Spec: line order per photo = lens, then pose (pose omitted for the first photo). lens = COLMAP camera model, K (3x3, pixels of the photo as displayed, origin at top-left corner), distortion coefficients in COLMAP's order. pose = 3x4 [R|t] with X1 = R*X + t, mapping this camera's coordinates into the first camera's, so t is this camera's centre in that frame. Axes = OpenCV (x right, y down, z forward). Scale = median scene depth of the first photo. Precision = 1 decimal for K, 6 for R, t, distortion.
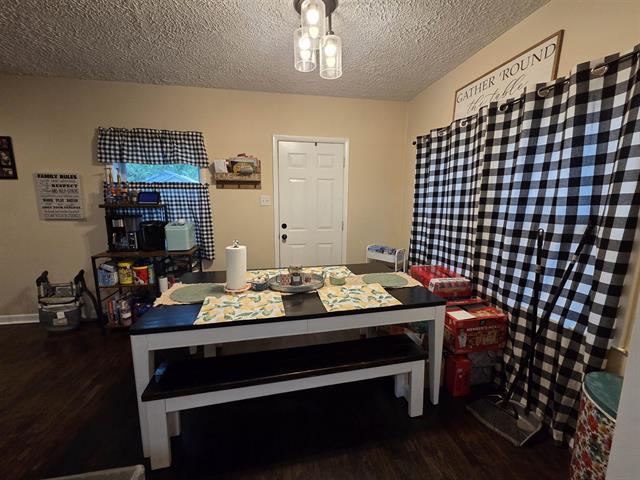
lens RADIAL K [[263.1, 0, 320.0], [0, 263.1, 240.0], [0, 0, 1]] dist [0.000883, -0.000215]
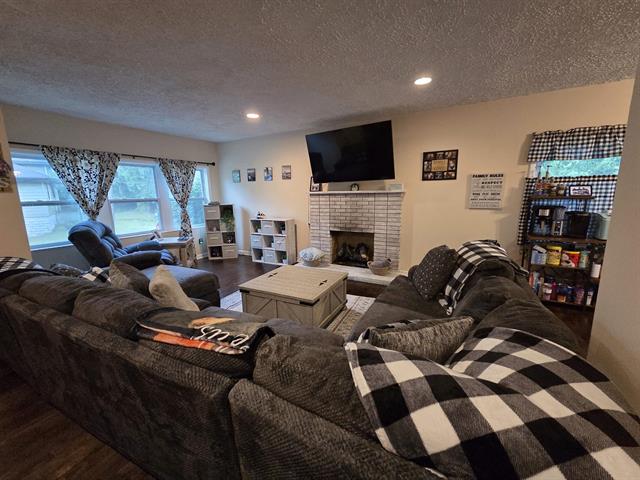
lens RADIAL K [[261.5, 0, 320.0], [0, 261.5, 237.0], [0, 0, 1]] dist [0.000791, 0.000037]
pose [[0.783320, 0.083813, -0.615943, -0.868032], [-0.076492, 0.996335, 0.038296, 0.081475], [0.616895, 0.017117, 0.786859, -0.568654]]
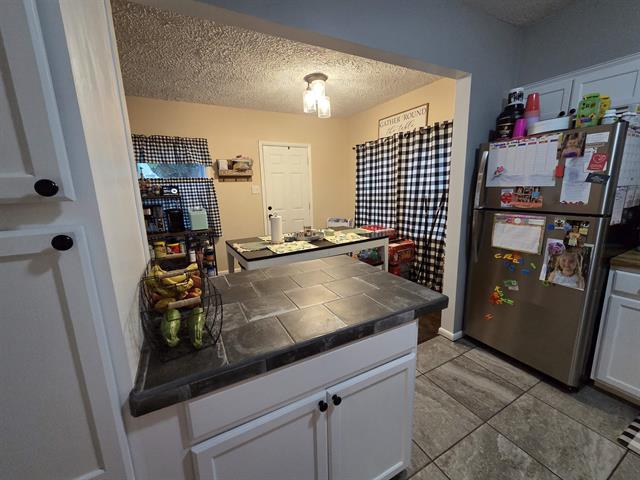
lens RADIAL K [[262.0, 0, 318.2], [0, 262.0, 238.8], [0, 0, 1]] dist [0.002668, -0.000013]
pose [[0.949132, -0.093240, 0.300756, -0.400122], [0.082756, 0.995440, 0.047444, 0.076549], [-0.303808, -0.020141, 0.952520, -0.464809]]
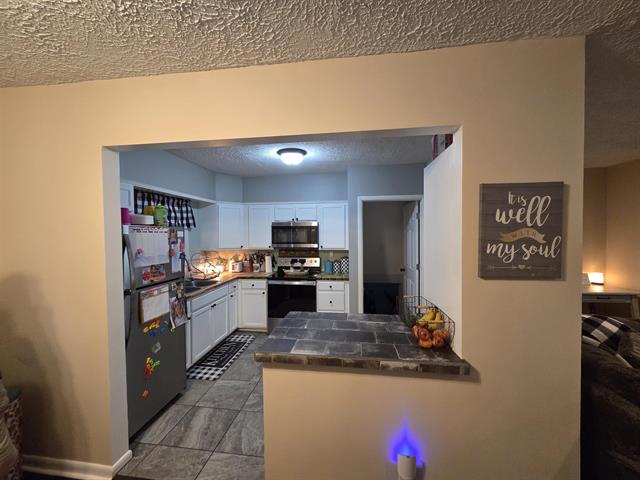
lens RADIAL K [[260.6, 0, 318.0], [0, 260.6, 239.5], [0, 0, 1]] dist [0.001712, -0.000342]
pose [[-0.954437, -0.001866, 0.298407, -0.429952], [0.052288, 0.983464, 0.173390, -0.179187], [-0.293796, 0.181093, -0.938557, 0.639233]]
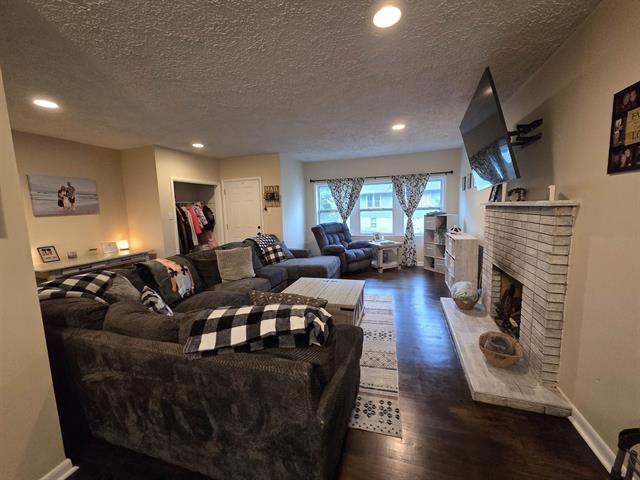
lens RADIAL K [[260.6, 0, 318.0], [0, 260.6, 239.5], [0, 0, 1]] dist [0.001712, -0.000342]
pose [[-0.471139, 0.117076, -0.874255, -0.588472], [-0.111810, 0.975230, 0.190853, -0.139284], [0.874944, 0.187669, -0.446379, 0.747050]]
